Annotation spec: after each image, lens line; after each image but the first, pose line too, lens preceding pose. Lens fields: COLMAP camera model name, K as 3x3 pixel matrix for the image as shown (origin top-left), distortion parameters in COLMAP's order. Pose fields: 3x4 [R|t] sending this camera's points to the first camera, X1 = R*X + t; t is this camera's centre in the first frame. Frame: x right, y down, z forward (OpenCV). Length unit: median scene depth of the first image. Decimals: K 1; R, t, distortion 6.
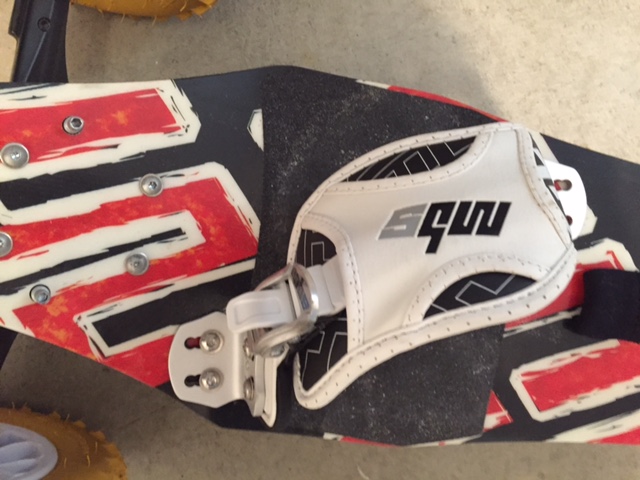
lens RADIAL K [[570.4, 0, 320.0], [0, 570.4, 240.0], [0, 0, 1]] dist [0.011875, -0.004009]
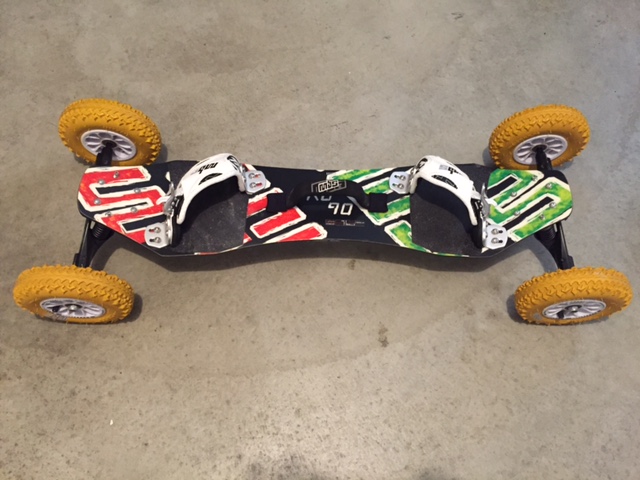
lens RADIAL K [[570.4, 0, 320.0], [0, 570.4, 240.0], [0, 0, 1]] dist [0.011875, -0.004009]
pose [[0.983893, -0.177057, 0.024592, 0.670908], [0.170610, 0.889061, -0.424810, 1.849896], [0.053352, 0.422163, 0.904949, -1.996316]]
